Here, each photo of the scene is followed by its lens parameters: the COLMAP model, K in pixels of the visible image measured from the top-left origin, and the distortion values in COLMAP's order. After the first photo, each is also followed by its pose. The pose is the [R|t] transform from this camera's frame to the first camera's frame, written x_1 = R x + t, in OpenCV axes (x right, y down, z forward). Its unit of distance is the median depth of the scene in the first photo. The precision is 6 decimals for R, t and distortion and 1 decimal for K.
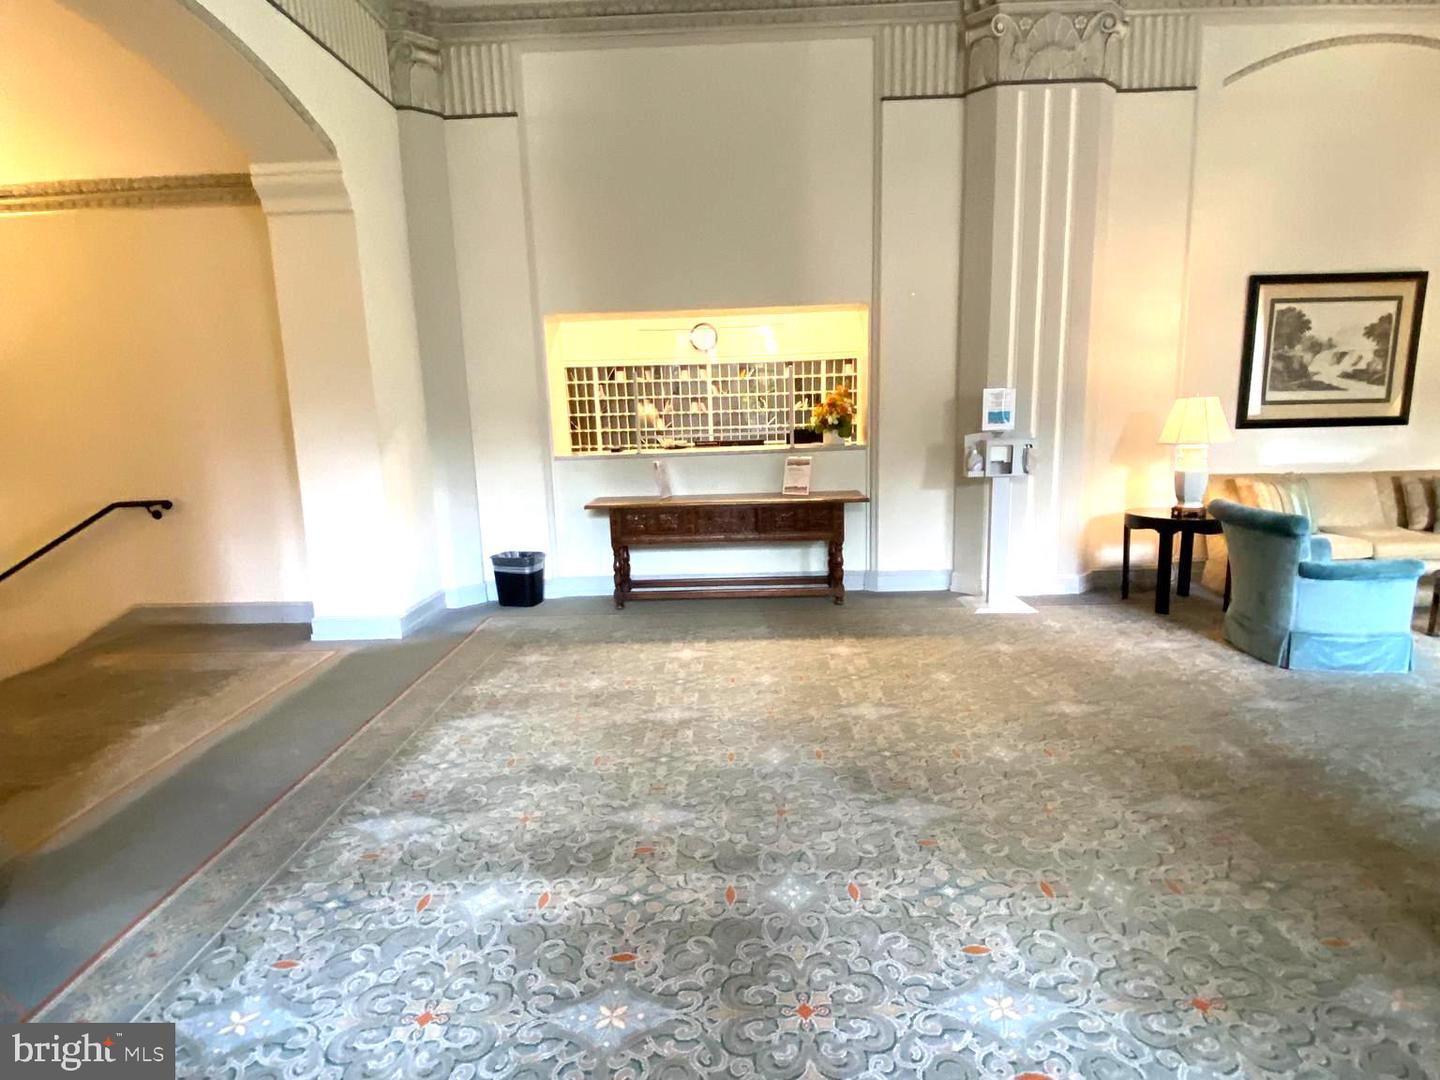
lens RADIAL K [[769.3, 0, 721.1], [0, 769.3, 536.7], [0, 0, 1]] dist [0.056953, -0.053070]
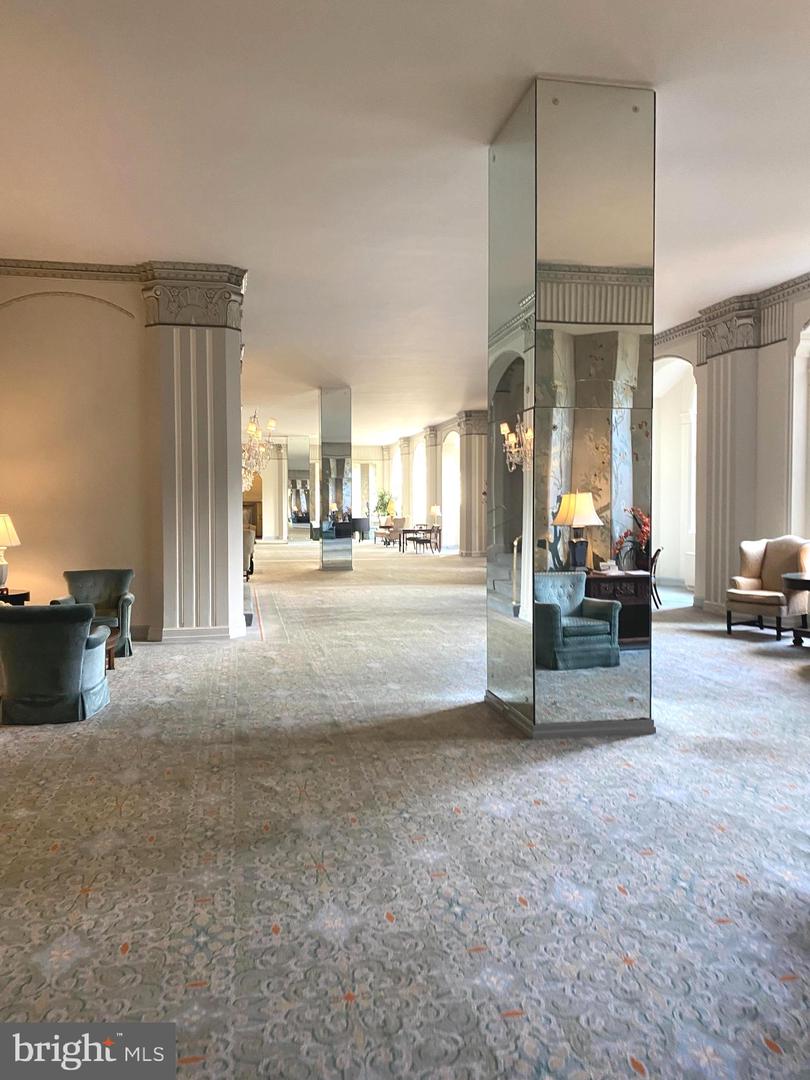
lens RADIAL K [[832.2, 0, 414.3], [0, 832.2, 517.1], [0, 0, 1]] dist [0.039066, -0.054532]
pose [[-0.224175, 0.013592, 0.974454, -1.394696], [0.177002, 0.983840, 0.026997, -0.193537], [-0.958340, 0.178533, -0.222958, 1.252671]]
